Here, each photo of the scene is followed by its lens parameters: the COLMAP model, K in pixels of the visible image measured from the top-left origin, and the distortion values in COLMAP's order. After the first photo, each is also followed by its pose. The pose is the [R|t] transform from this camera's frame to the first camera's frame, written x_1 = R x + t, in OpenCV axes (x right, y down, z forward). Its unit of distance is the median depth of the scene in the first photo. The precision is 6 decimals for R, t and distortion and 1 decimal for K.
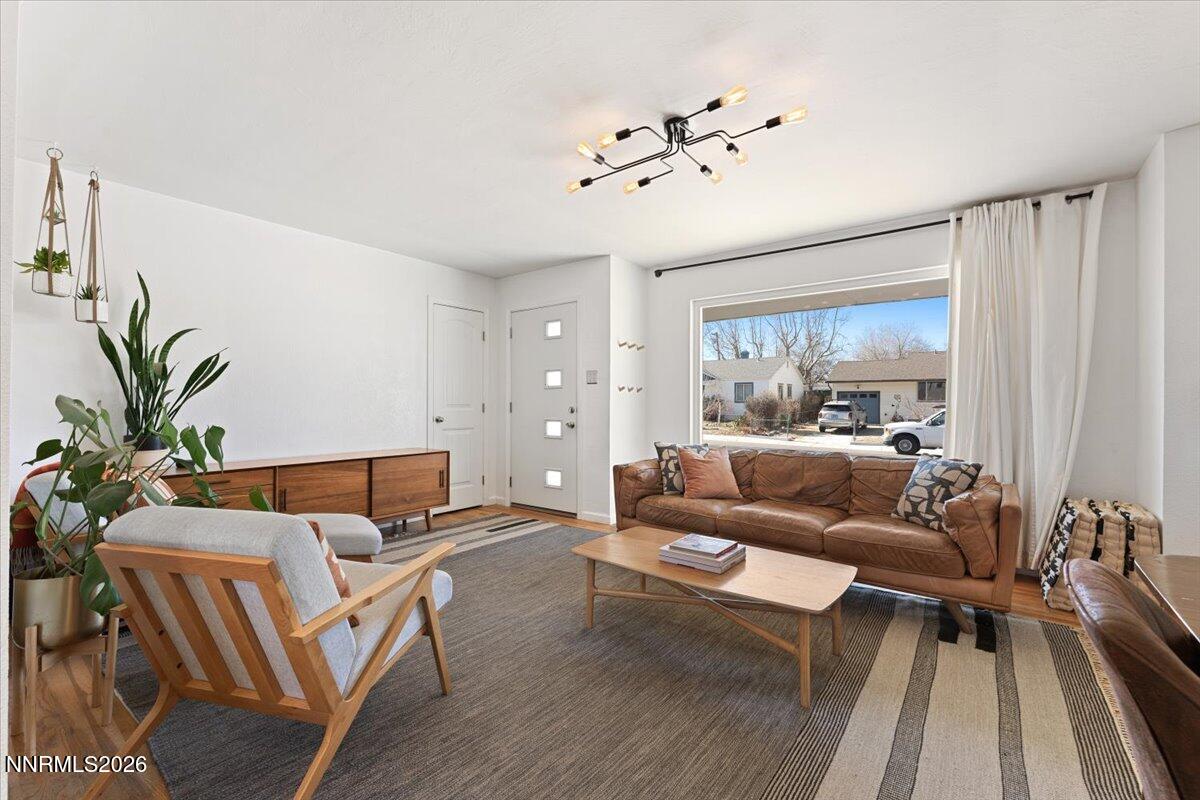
lens RADIAL K [[494.1, 0, 565.1], [0, 494.1, 401.3], [0, 0, 1]] dist [0.004054, -0.000134]
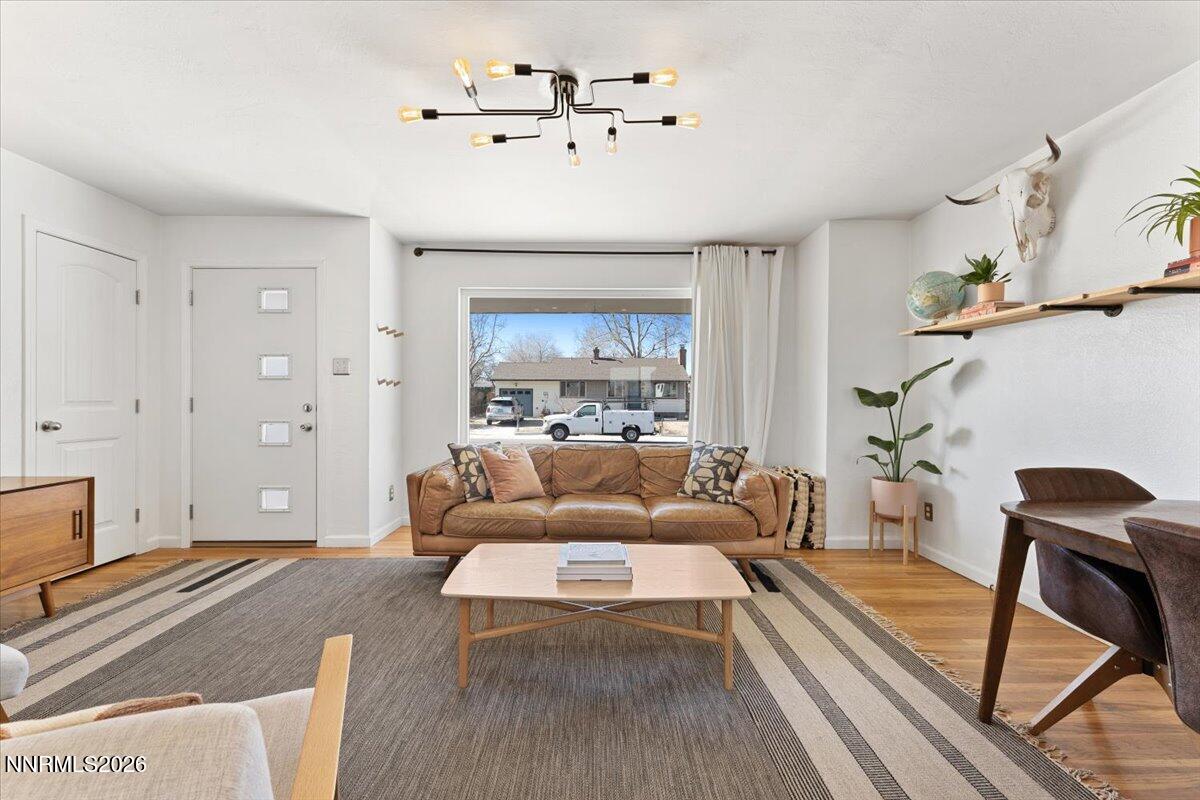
lens RADIAL K [[494.1, 0, 593.1], [0, 494.1, 400.1], [0, 0, 1]] dist [0.004054, -0.000134]
pose [[0.776887, -0.001477, 0.629639, -0.213930], [-0.002743, 0.999980, 0.005731, -0.000030], [-0.629635, -0.006179, 0.776867, 0.200688]]
